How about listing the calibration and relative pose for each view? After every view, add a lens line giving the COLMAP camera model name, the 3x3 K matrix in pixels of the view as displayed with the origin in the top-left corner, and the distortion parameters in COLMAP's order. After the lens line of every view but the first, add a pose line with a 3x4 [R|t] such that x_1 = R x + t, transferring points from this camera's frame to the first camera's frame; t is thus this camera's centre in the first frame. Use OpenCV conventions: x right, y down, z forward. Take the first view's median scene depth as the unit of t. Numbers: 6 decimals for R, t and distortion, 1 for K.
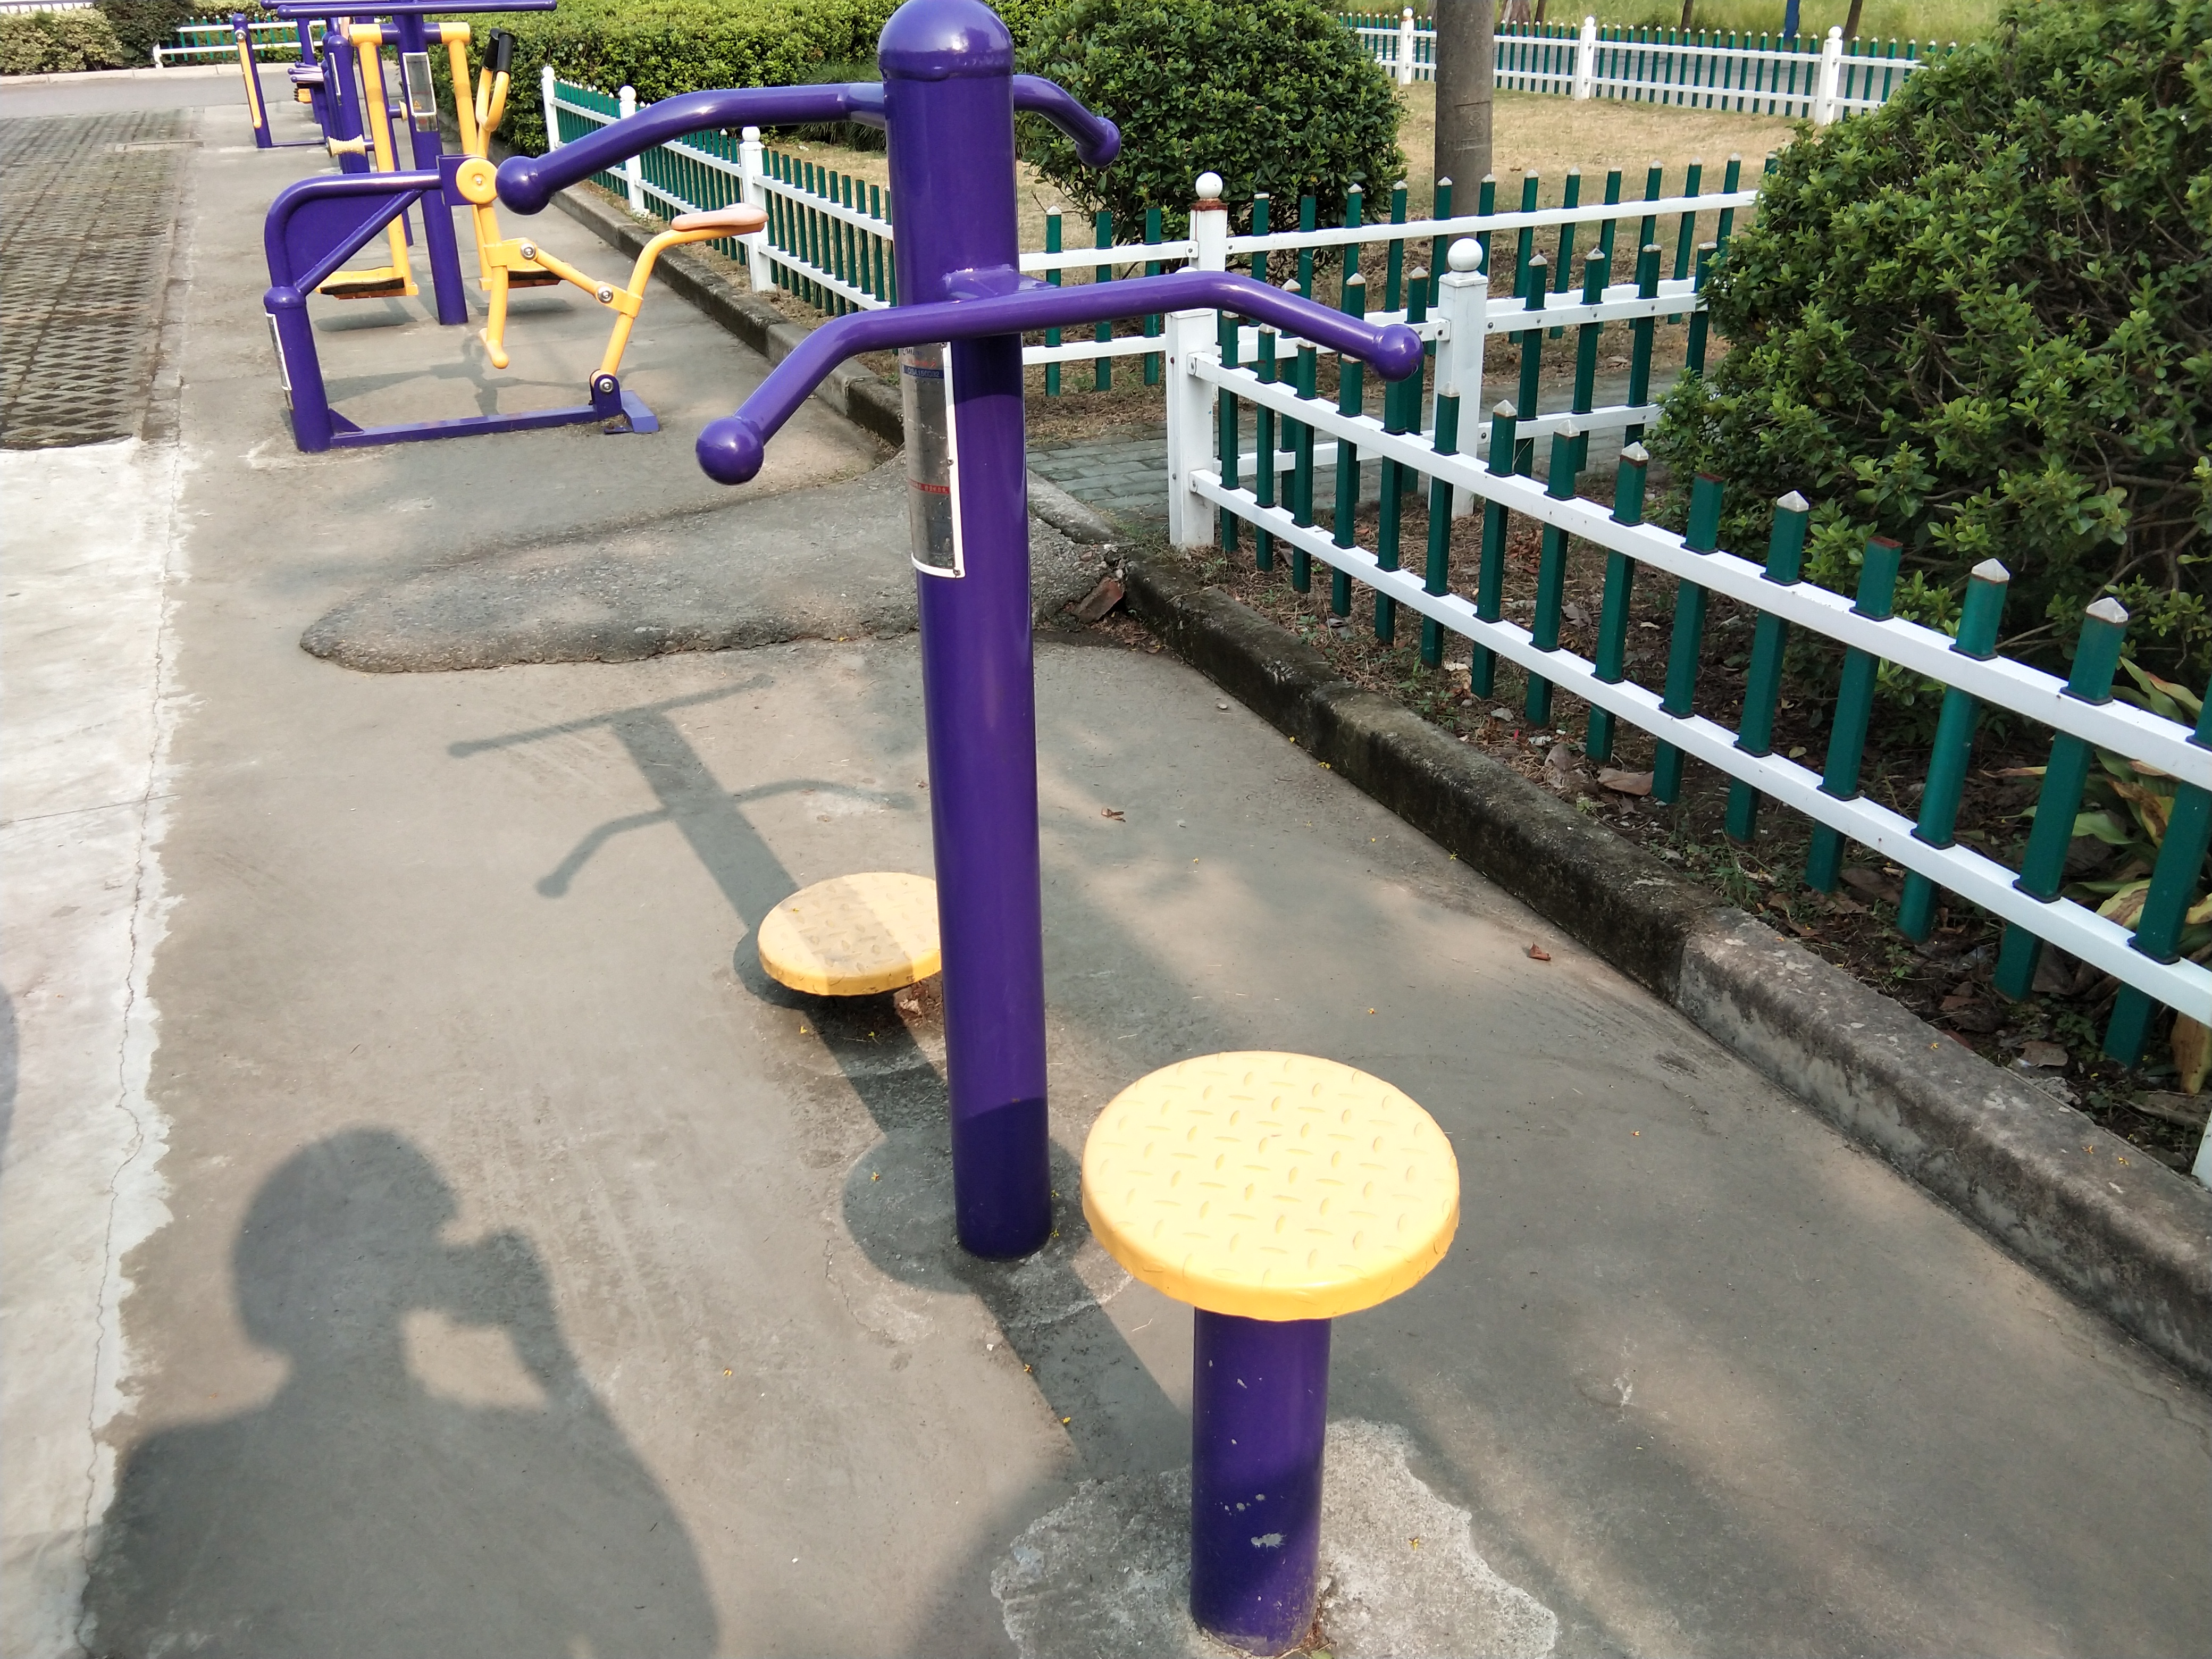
lens RADIAL K [[1809.1, 0, 1103.6], [0, 1809.1, 860.8], [0, 0, 1]] dist [0.066032, -0.093146]
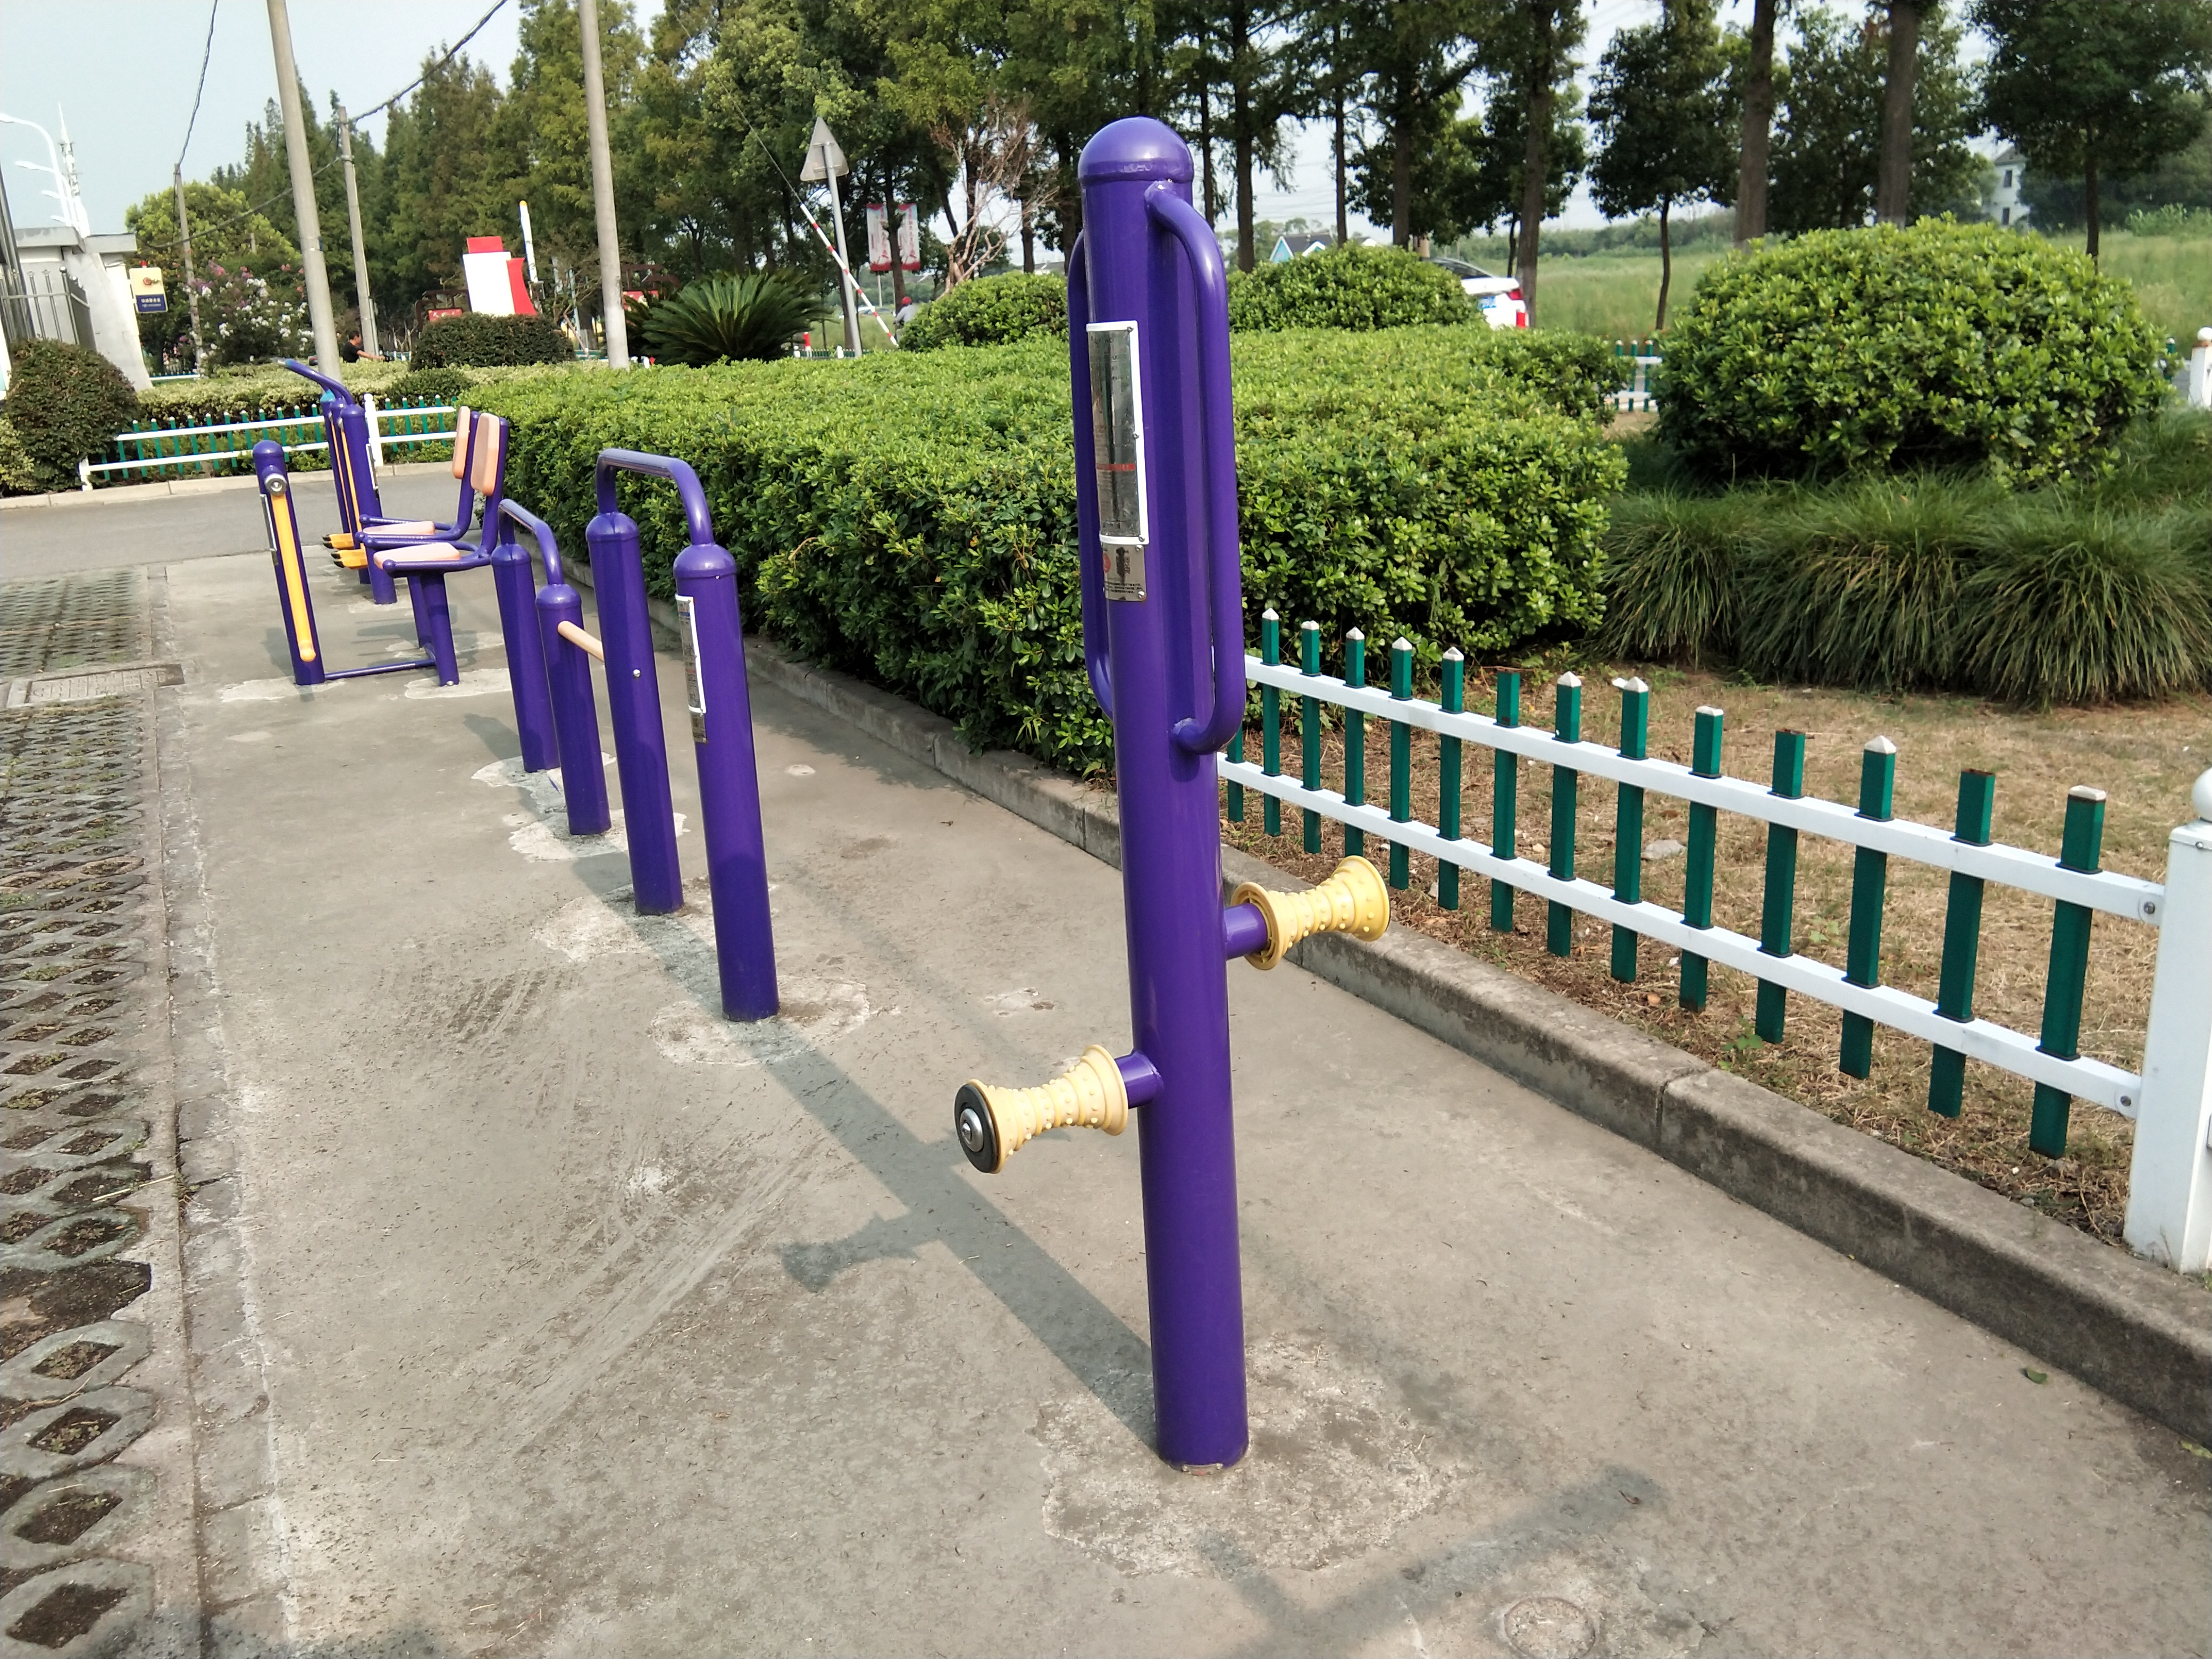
lens RADIAL K [[1785.5, 0, 1092.6], [0, 1785.5, 833.7], [0, 0, 1]] dist [0.088089, -0.131118]
pose [[0.997066, -0.060676, 0.046668, -0.321336], [0.067813, 0.982967, -0.170814, -0.298642], [-0.035509, 0.173478, 0.984197, 0.604963]]
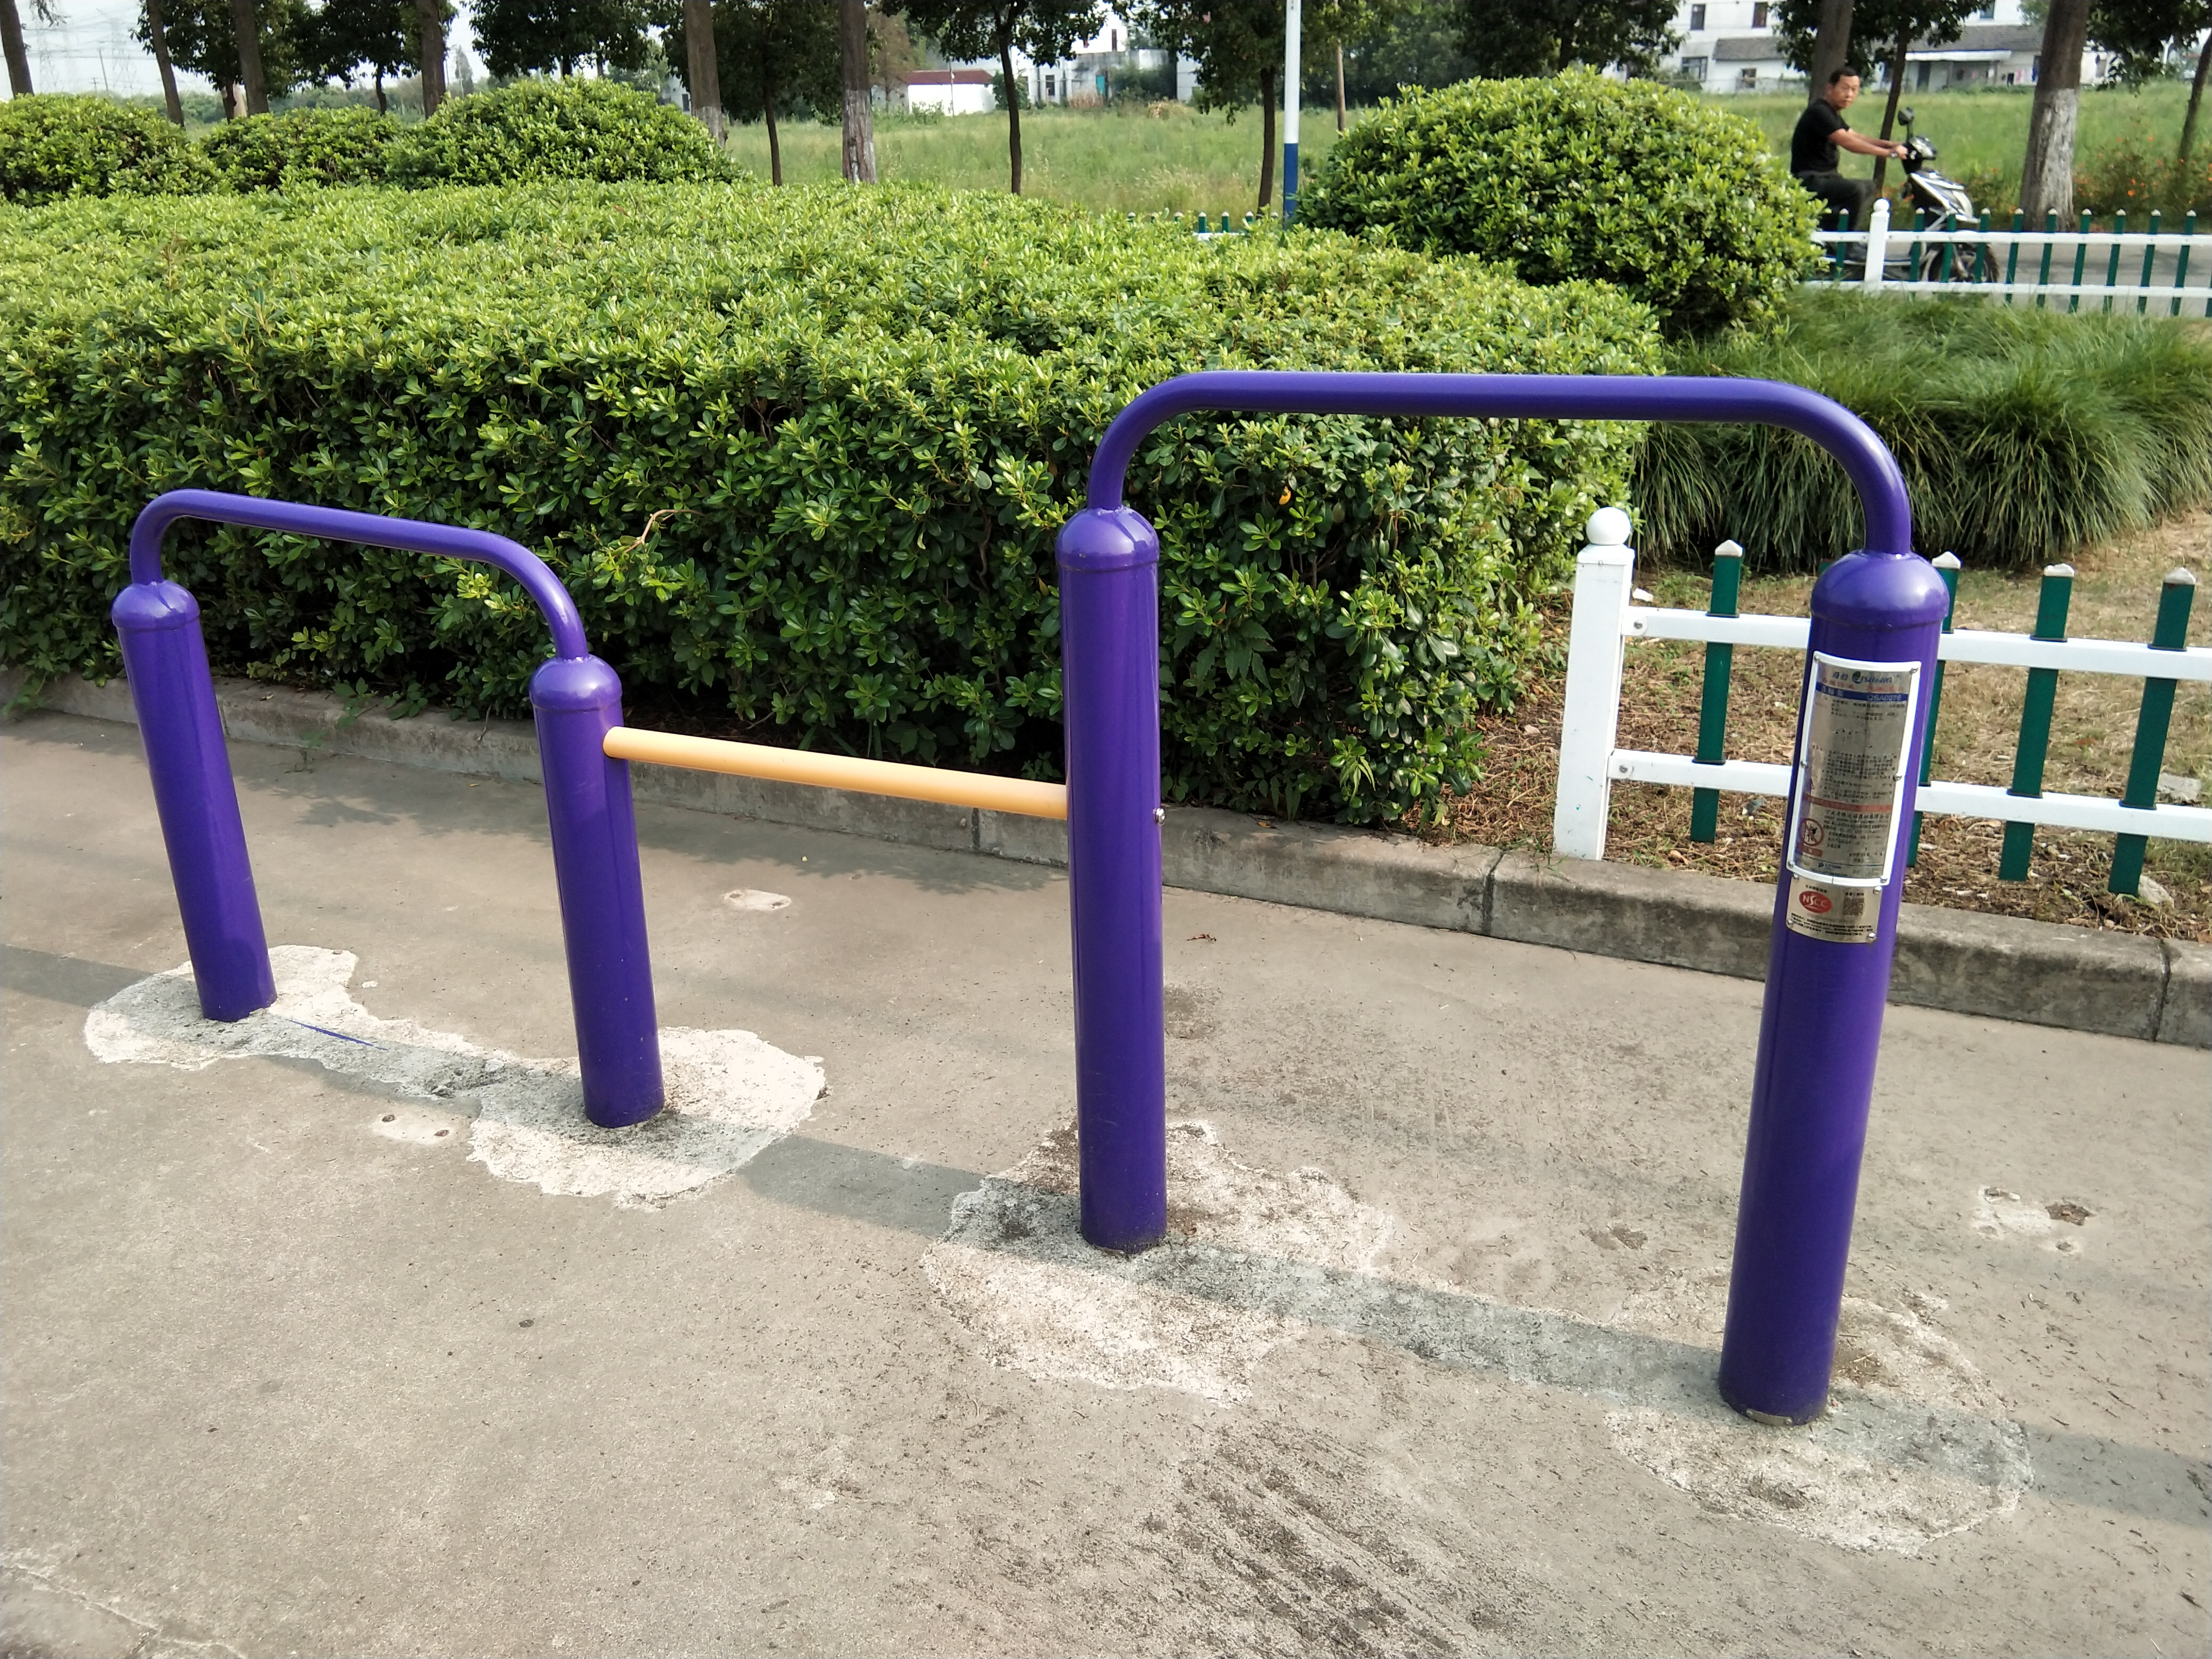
lens RADIAL K [[1785.5, 0, 1092.6], [0, 1785.5, 833.7], [0, 0, 1]] dist [0.088089, -0.131118]
pose [[0.735290, -0.252639, 0.628905, -0.523534], [0.312560, 0.949762, 0.016098, -0.405818], [-0.601377, 0.184734, 0.777315, 0.831840]]
